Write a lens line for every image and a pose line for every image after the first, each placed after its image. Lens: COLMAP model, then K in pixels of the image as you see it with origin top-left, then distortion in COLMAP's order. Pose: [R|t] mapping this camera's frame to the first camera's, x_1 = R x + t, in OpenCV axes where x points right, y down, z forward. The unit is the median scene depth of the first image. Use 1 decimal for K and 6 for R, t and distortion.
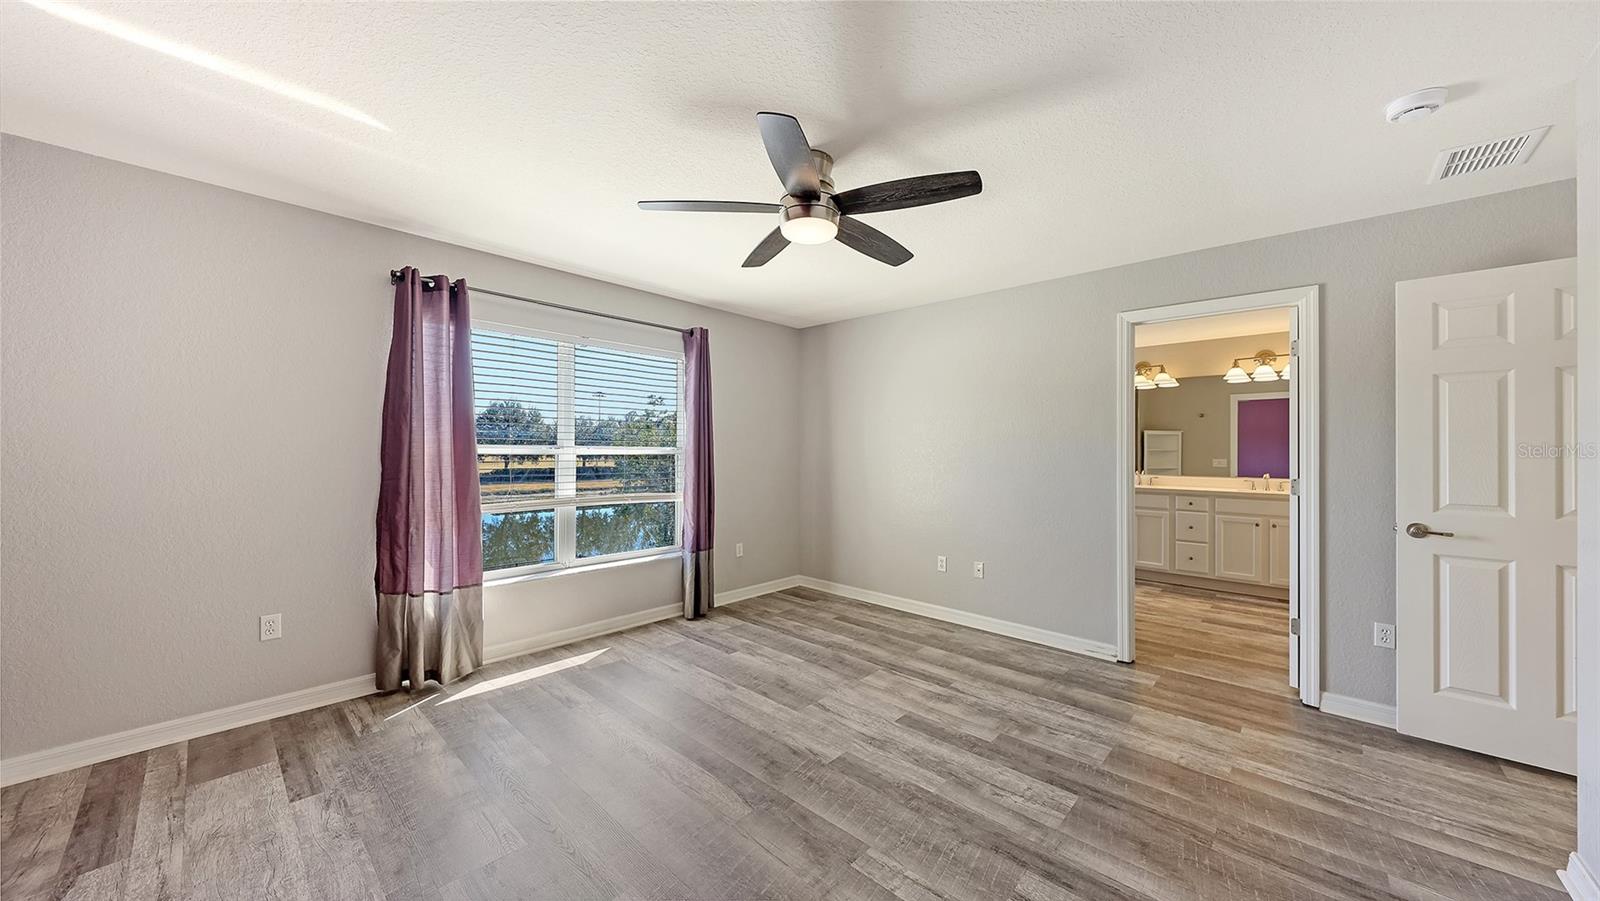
lens RADIAL K [[558.4, 0, 800.0], [0, 558.4, 450.5], [0, 0, 1]] dist [0.001268, 0.000040]
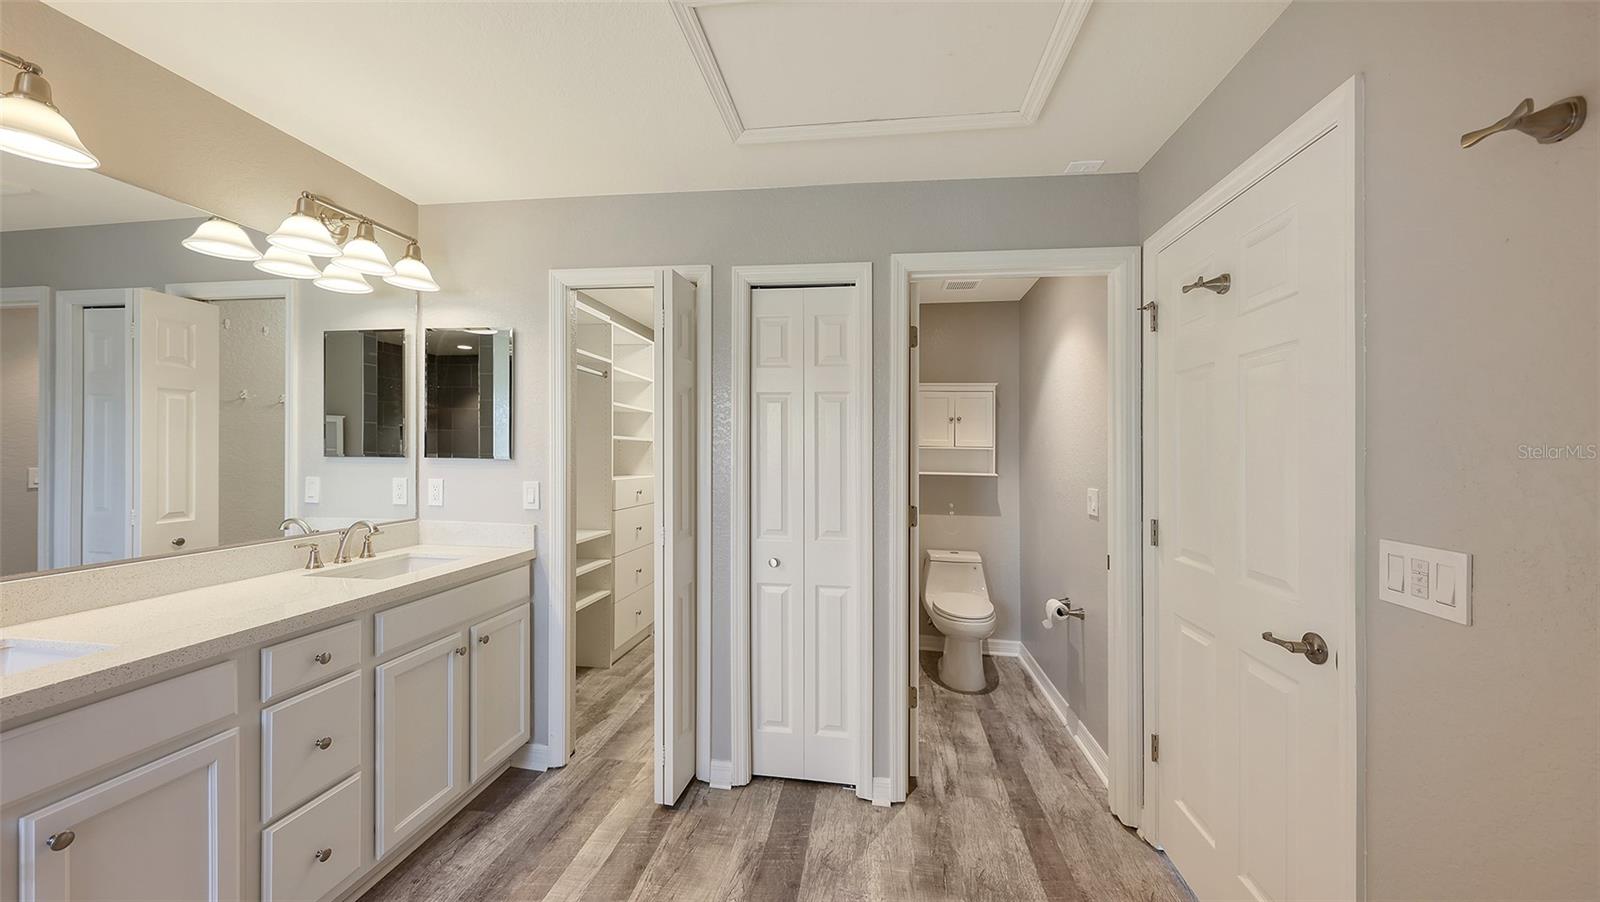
lens RADIAL K [[558.4, 0, 800.0], [0, 558.4, 451.0], [0, 0, 1]] dist [0.001268, 0.000040]
pose [[-0.569730, -0.007905, 0.821794, 0.340977], [-0.015504, 0.999879, -0.001131, -0.009679], [-0.821686, -0.013385, -0.569783, 0.961559]]
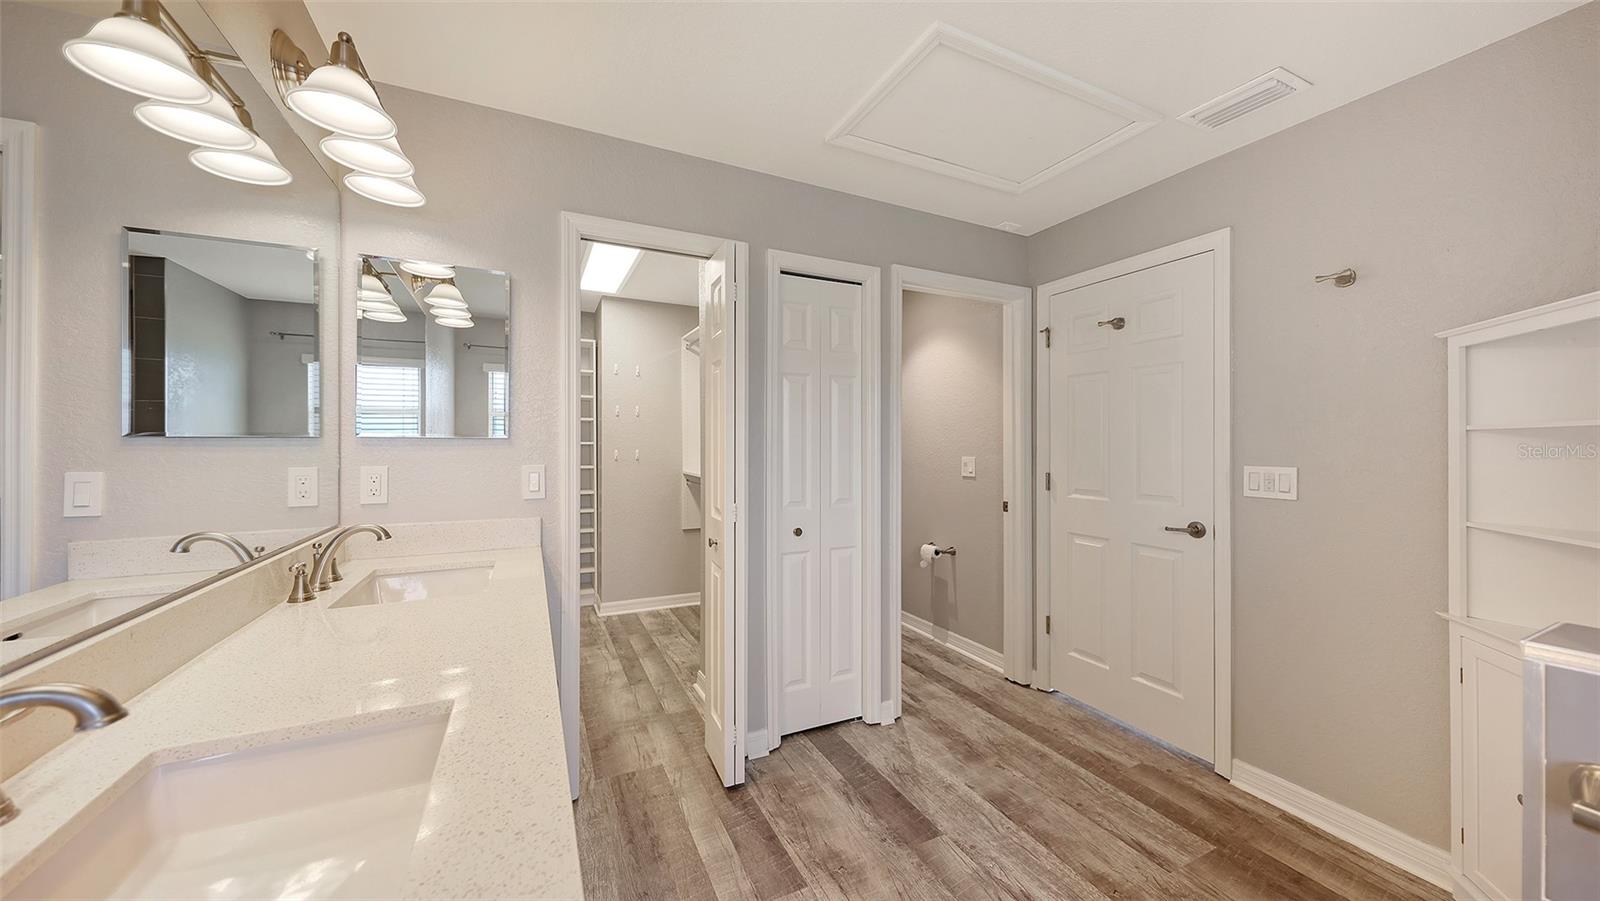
lens RADIAL K [[555.2, 0, 795.8], [0, 555.2, 444.3], [0, 0, 1]] dist [0.001037, 0.000015]
pose [[-0.931161, -0.000354, 0.364608, 0.534899], [-0.001496, 0.999995, -0.002849, 0.004505], [-0.364605, -0.003198, -0.931157, 1.155436]]
